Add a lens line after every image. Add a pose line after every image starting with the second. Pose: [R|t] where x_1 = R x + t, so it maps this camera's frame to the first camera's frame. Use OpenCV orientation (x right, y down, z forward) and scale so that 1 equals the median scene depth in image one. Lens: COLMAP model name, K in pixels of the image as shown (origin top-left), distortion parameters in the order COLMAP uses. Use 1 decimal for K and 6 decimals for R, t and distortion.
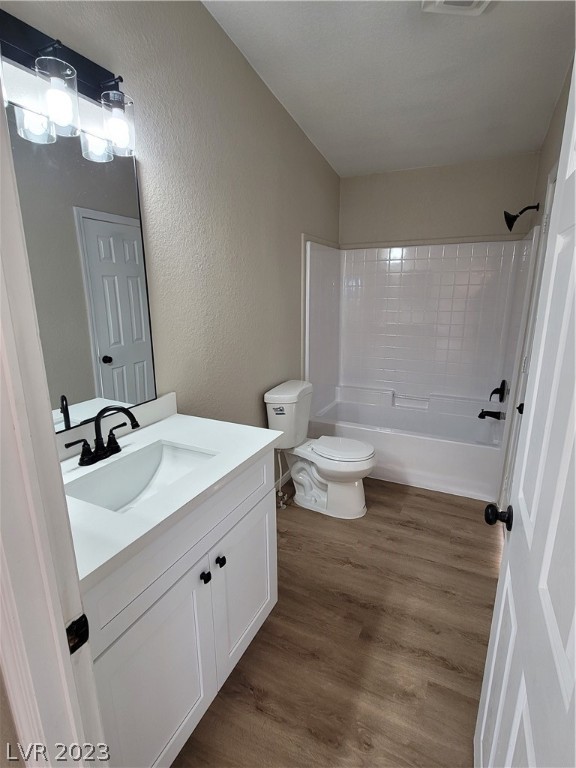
lens RADIAL K [[372.8, 0, 285.5], [0, 372.8, 386.0], [0, 0, 1]] dist [-0.003974, -0.000954]
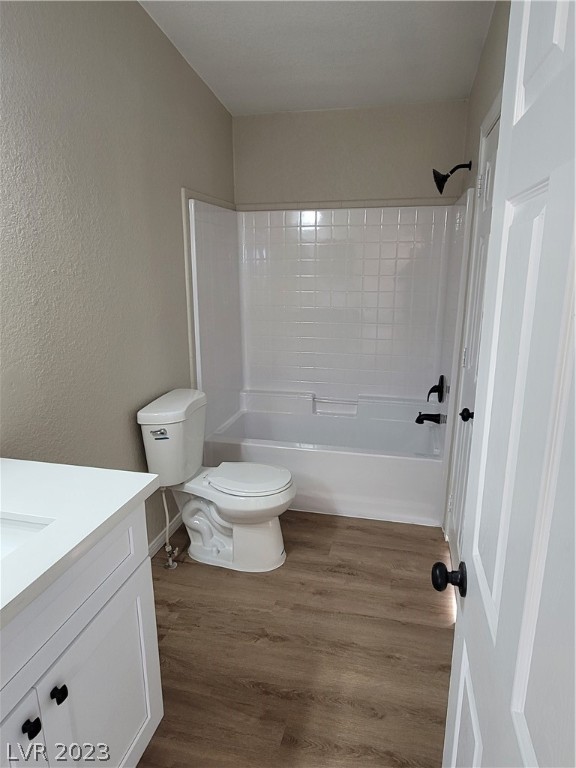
lens RADIAL K [[480.1, 0, 280.9], [0, 480.1, 385.4], [0, 0, 1]] dist [-0.003234, 0.000655]
pose [[0.977137, -0.049410, 0.206789, 0.034236], [0.049500, 0.998763, 0.004741, -0.028224], [-0.206768, 0.005603, 0.978374, 0.067842]]
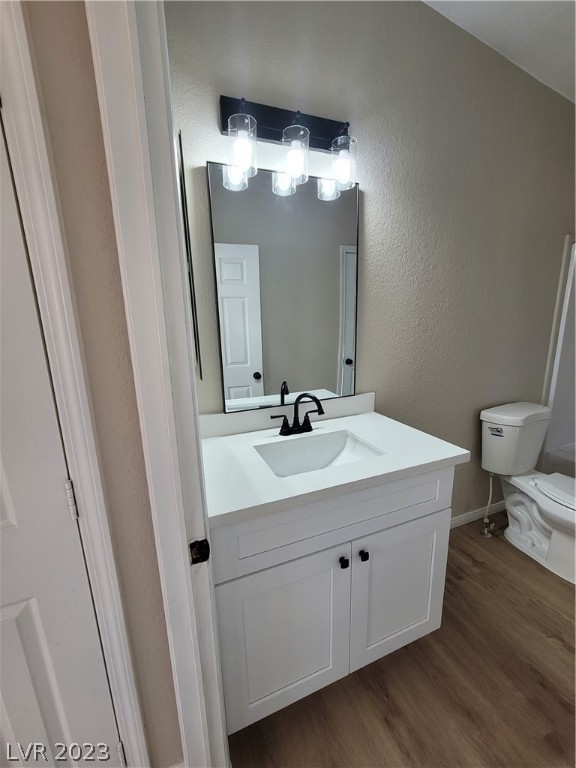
lens RADIAL K [[313.8, 0, 290.0], [0, 313.8, 384.2], [0, 0, 1]] dist [-0.001298, 0.000525]
pose [[0.759560, 0.129449, -0.637426, 0.104256], [-0.142343, 0.989323, 0.031296, -0.001616], [0.634671, 0.066962, 0.769876, 0.097969]]
